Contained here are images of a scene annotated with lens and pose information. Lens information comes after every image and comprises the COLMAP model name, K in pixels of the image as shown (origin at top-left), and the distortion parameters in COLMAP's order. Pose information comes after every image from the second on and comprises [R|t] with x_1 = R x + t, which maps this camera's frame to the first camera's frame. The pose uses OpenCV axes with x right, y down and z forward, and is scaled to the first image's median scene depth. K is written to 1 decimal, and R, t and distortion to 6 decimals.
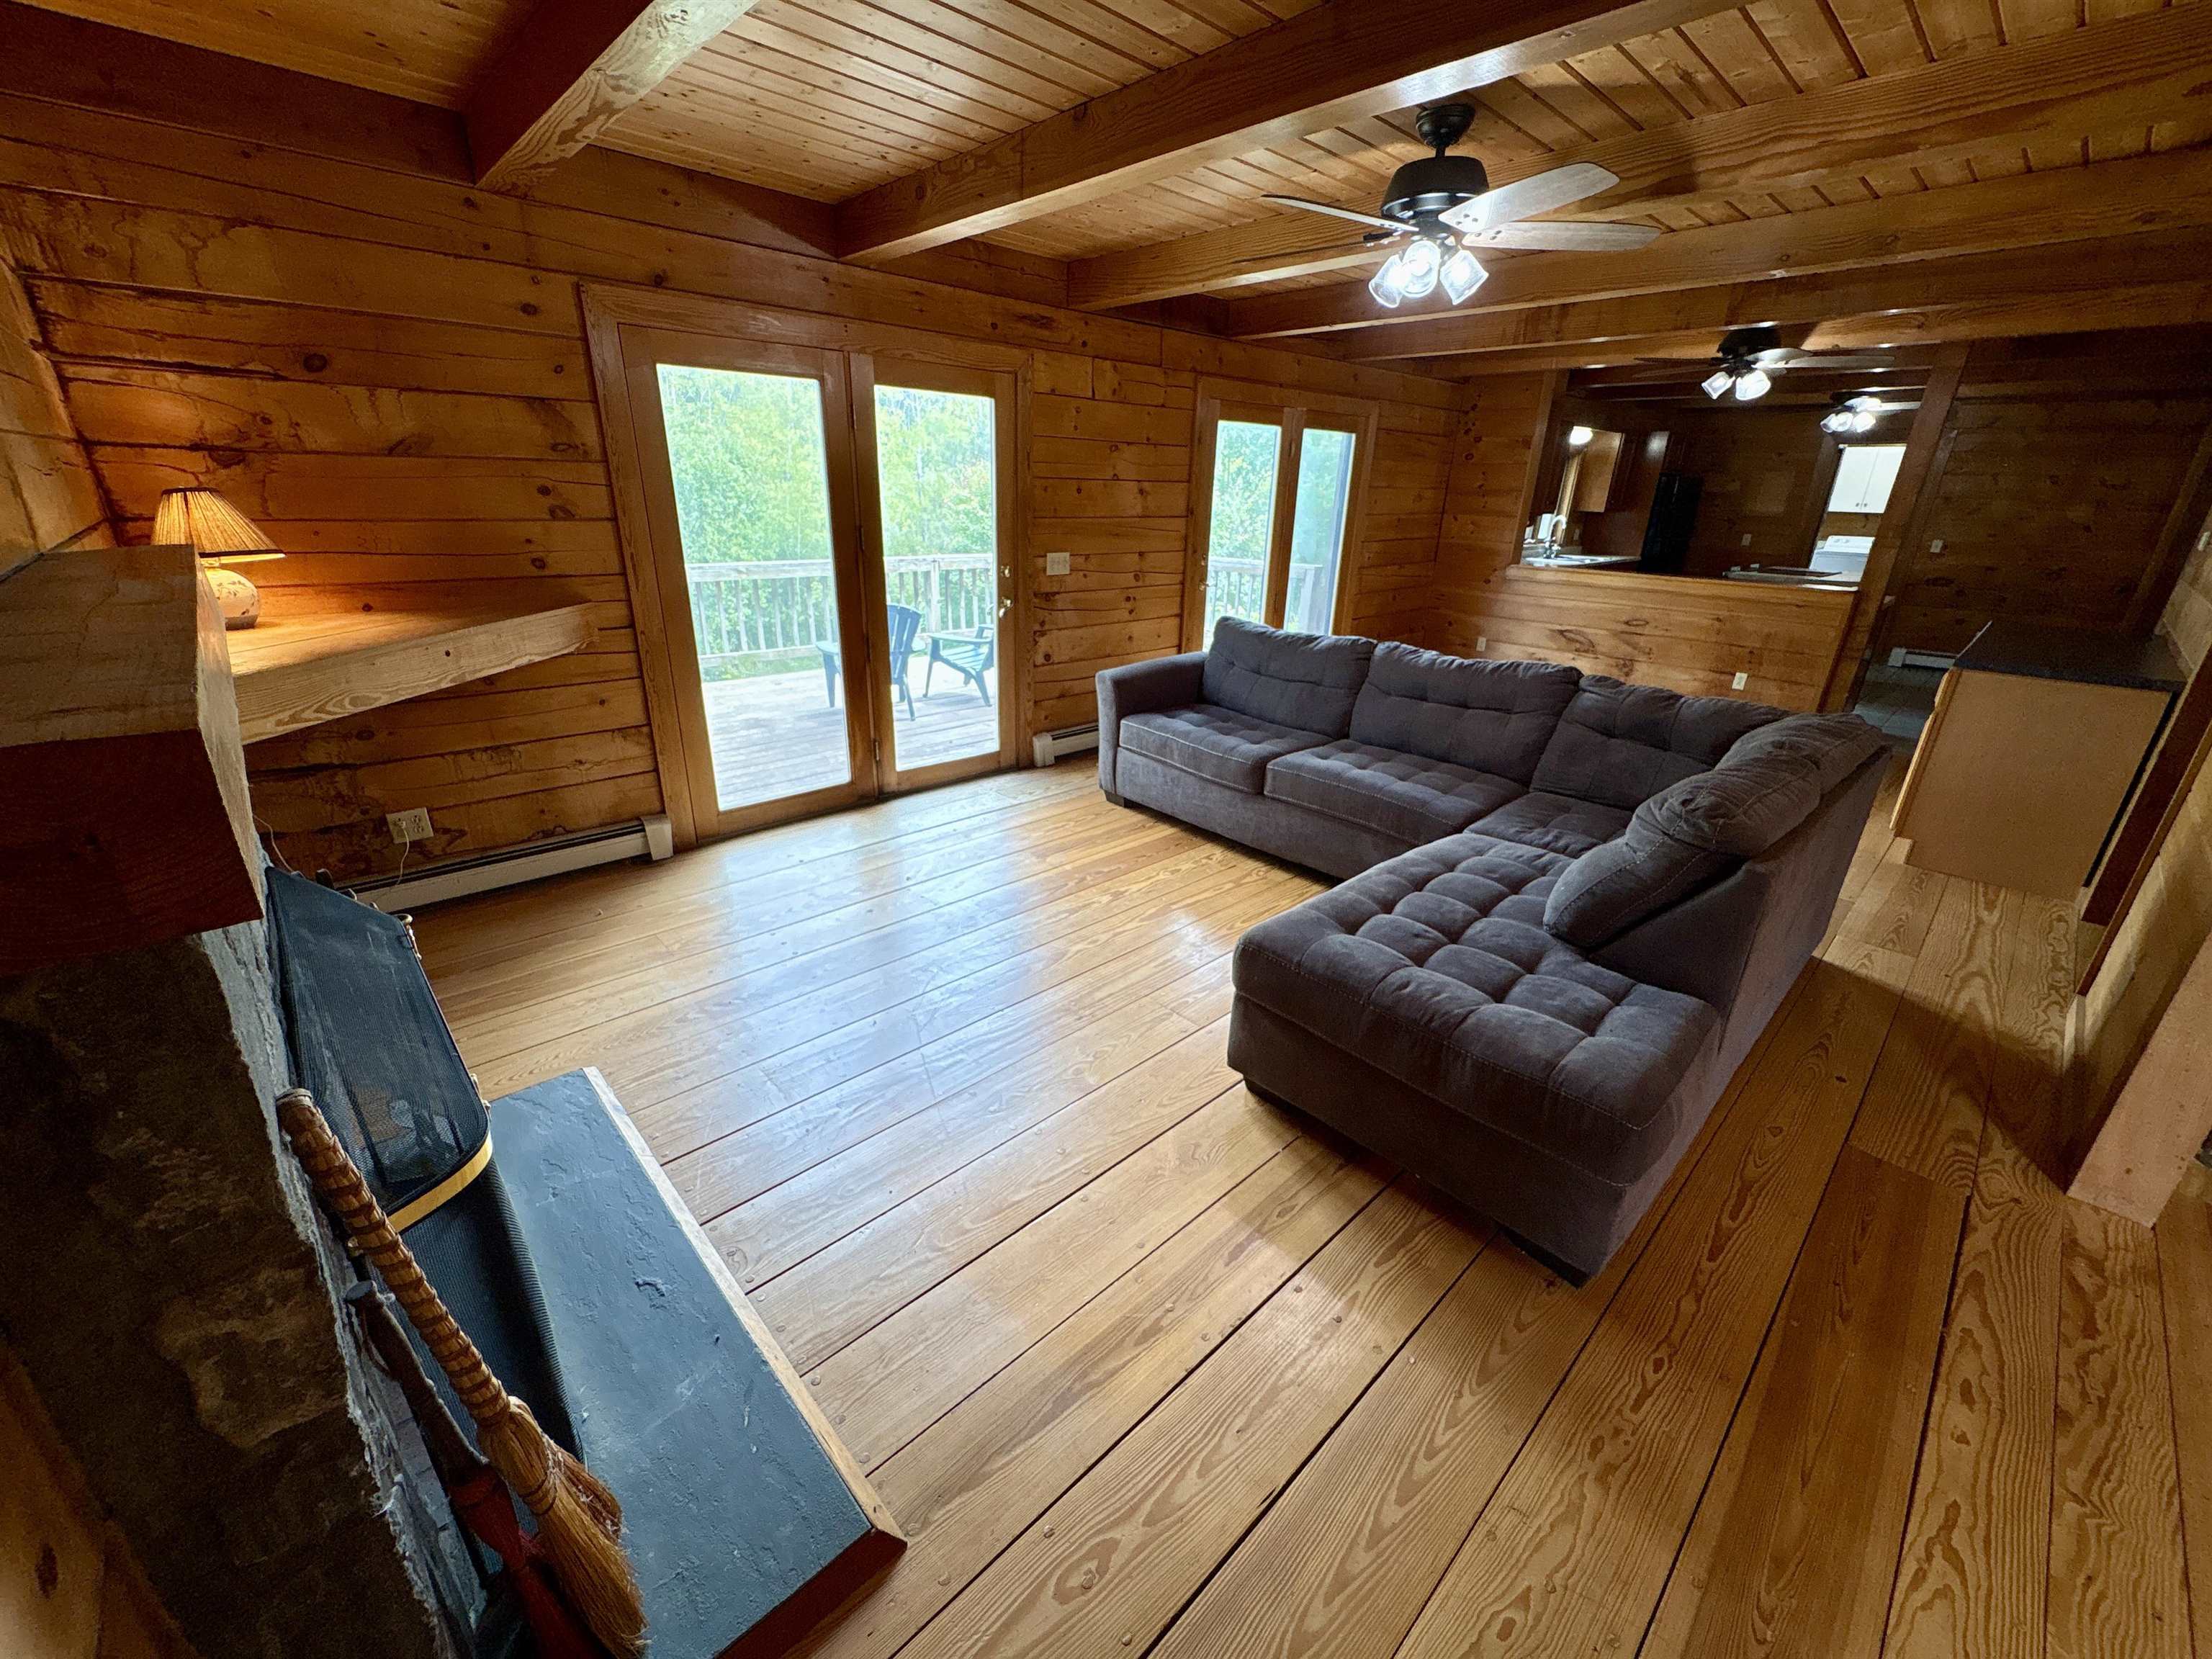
lens RADIAL K [[879.7, 0, 1106.0], [0, 879.7, 829.5], [0, 0, 1]] dist [-0.001001, 0.000180]
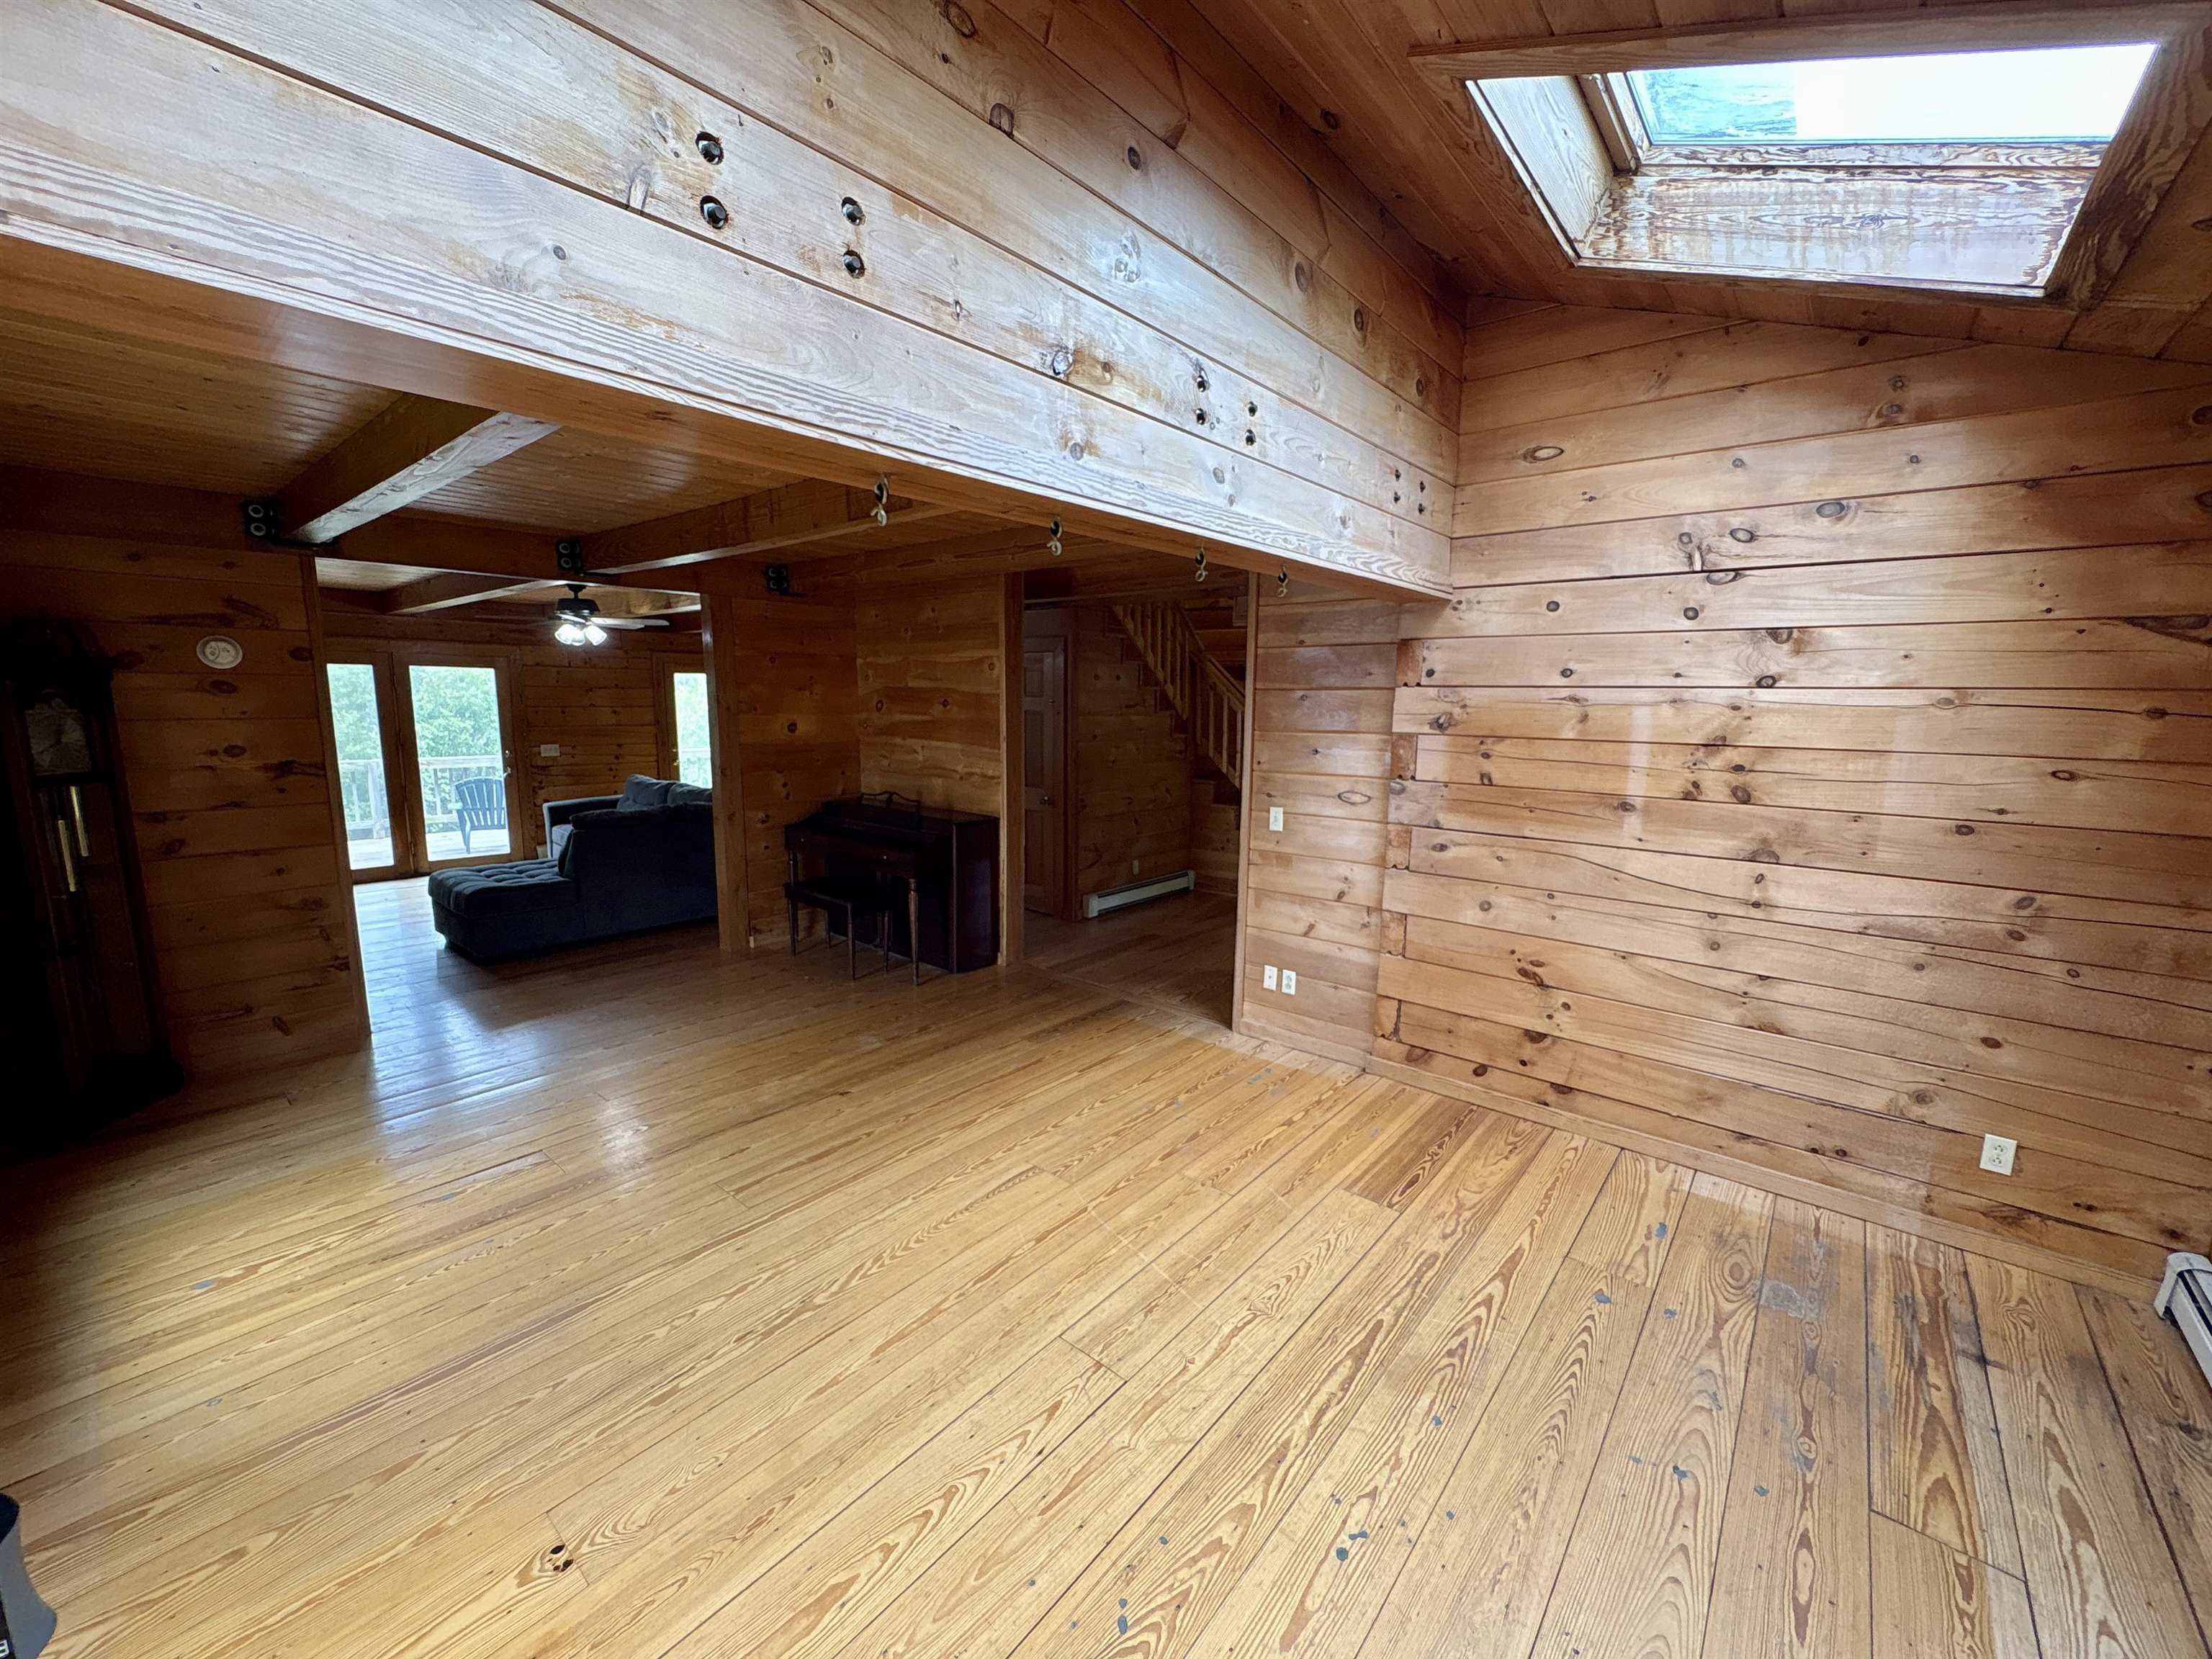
lens RADIAL K [[879.7, 0, 1106.0], [0, 879.7, 829.5], [0, 0, 1]] dist [-0.001001, 0.000180]
pose [[0.993998, -0.027694, 0.105835, 1.315216], [0.050417, 0.974531, -0.218510, 0.459500], [-0.097088, 0.222534, 0.970079, -1.234039]]
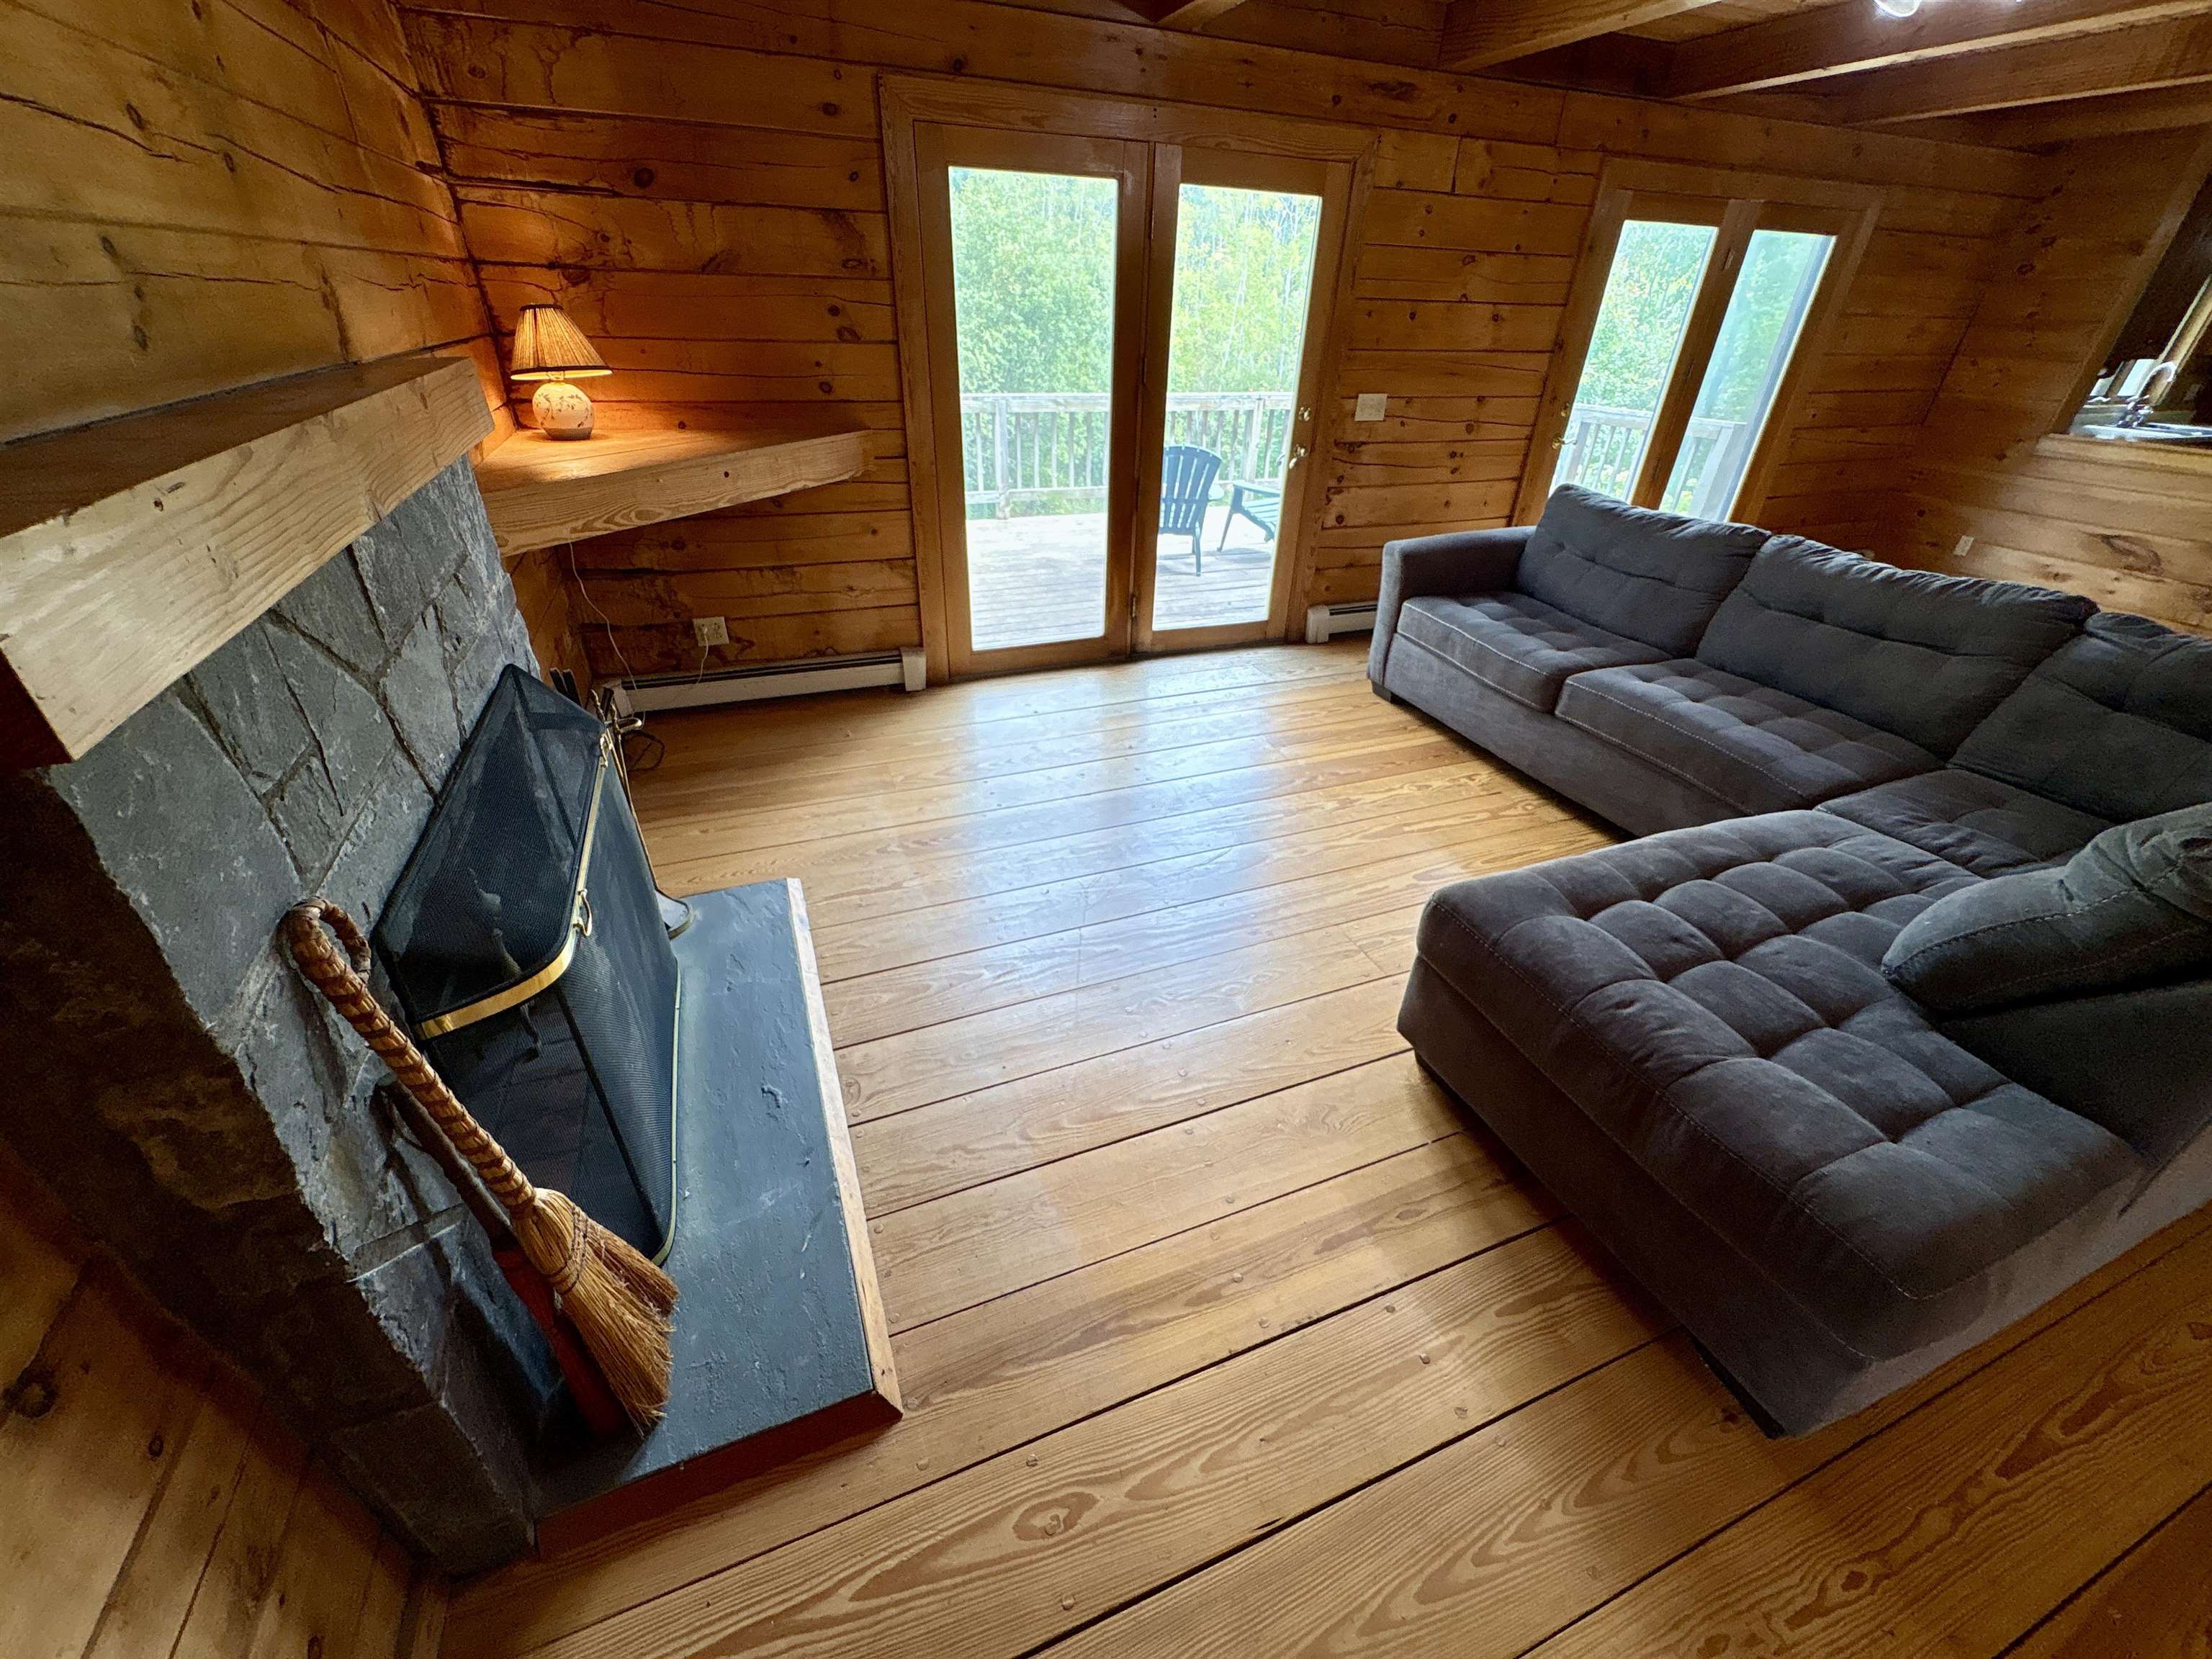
lens RADIAL K [[879.7, 0, 1106.0], [0, 879.7, 829.5], [0, 0, 1]] dist [-0.001001, 0.000180]
pose [[0.930424, 0.189797, -0.313510, 0.078016], [-0.137787, 0.973849, 0.180645, -0.029704], [0.339597, -0.124879, 0.932244, 0.087955]]
